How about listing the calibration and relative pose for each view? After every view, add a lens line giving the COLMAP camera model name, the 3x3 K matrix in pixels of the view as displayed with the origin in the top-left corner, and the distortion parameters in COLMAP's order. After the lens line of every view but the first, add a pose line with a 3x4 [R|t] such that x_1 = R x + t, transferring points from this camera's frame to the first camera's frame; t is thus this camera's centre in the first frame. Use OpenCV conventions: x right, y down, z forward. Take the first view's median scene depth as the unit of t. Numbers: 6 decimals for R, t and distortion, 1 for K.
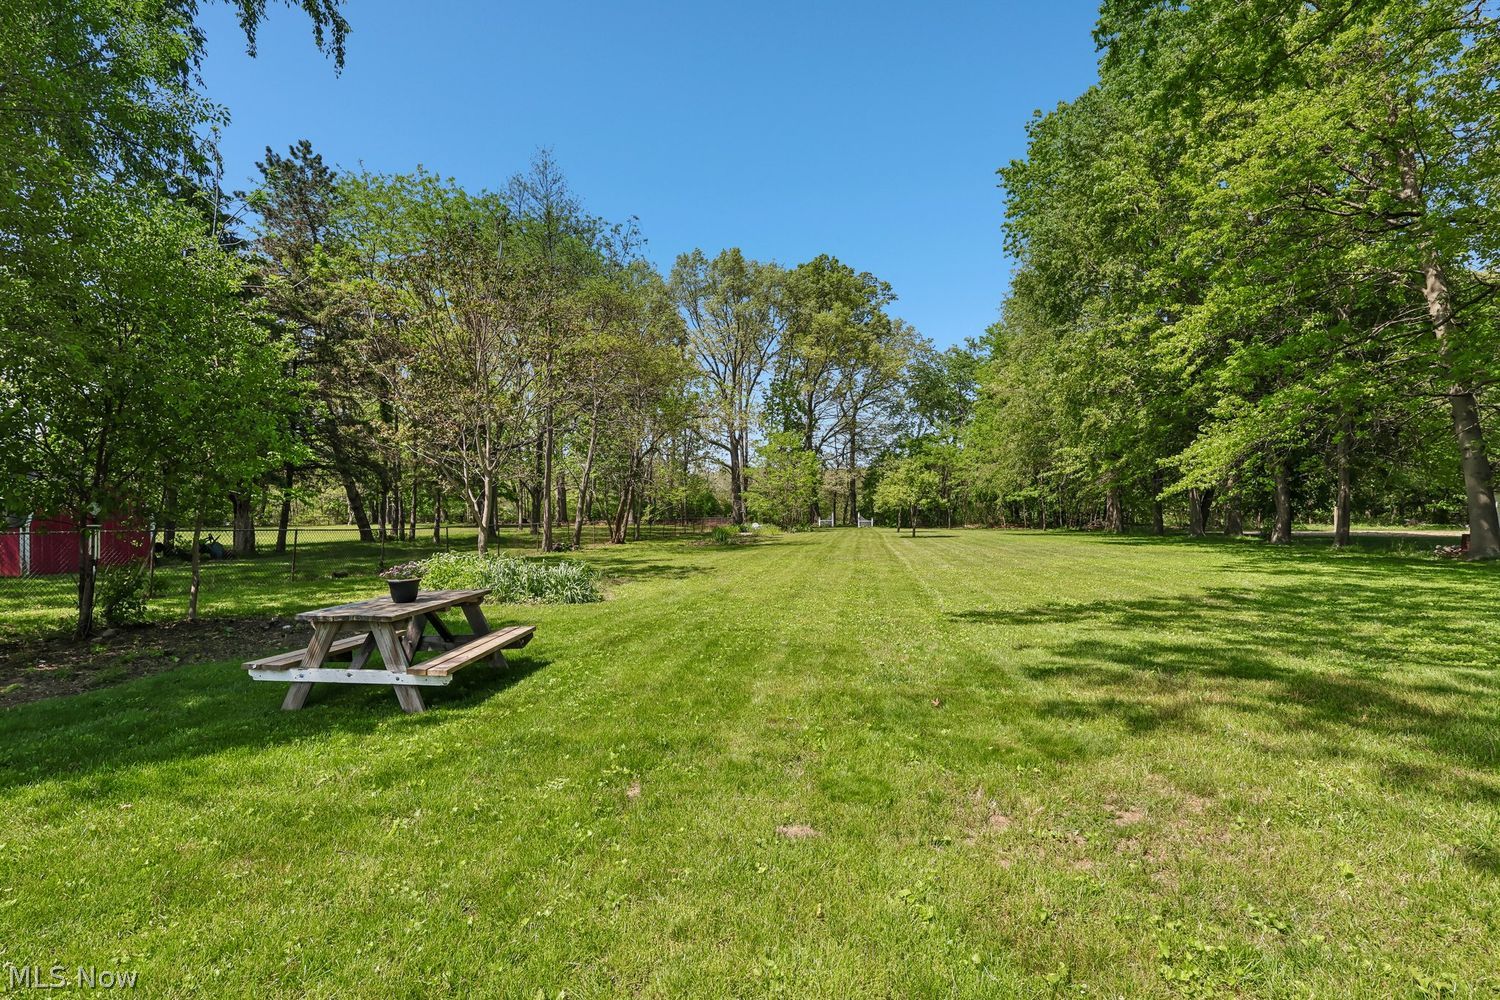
lens RADIAL K [[723.0, 0, 745.8], [0, 723.0, 511.9], [0, 0, 1]] dist [-0.001306, -0.000488]
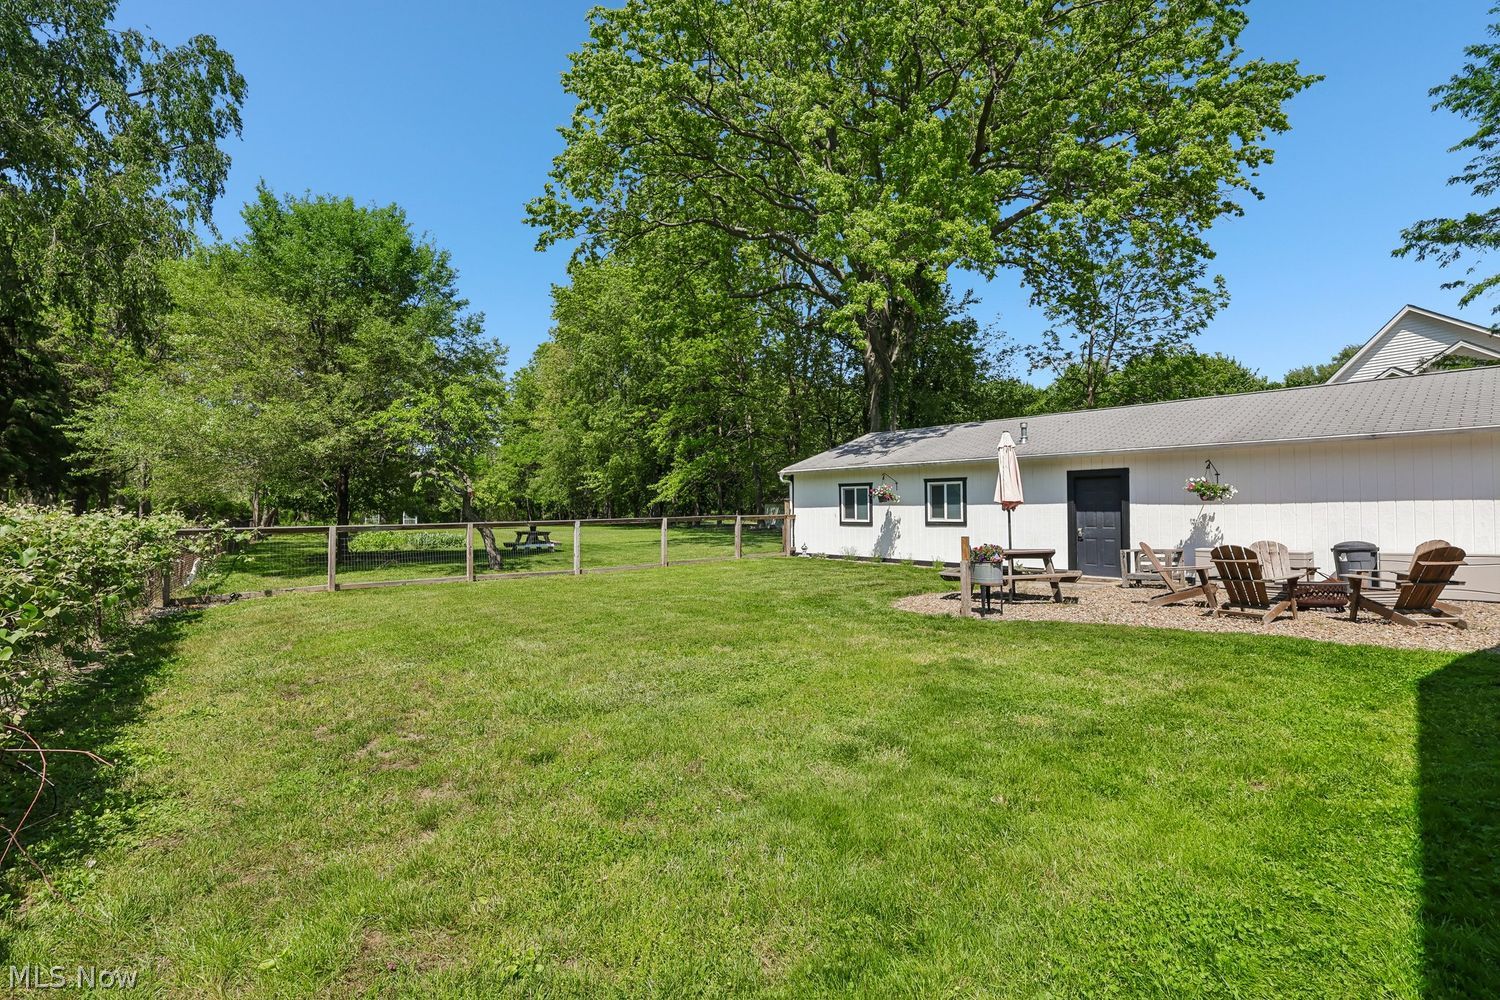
lens RADIAL K [[723.0, 0, 745.8], [0, 723.0, 511.9], [0, 0, 1]] dist [-0.001306, -0.000488]
pose [[0.758840, 0.012595, 0.651155, -0.528691], [-0.012042, 0.999913, -0.005307, 0.007507], [-0.651165, -0.003814, 0.758926, -0.699232]]
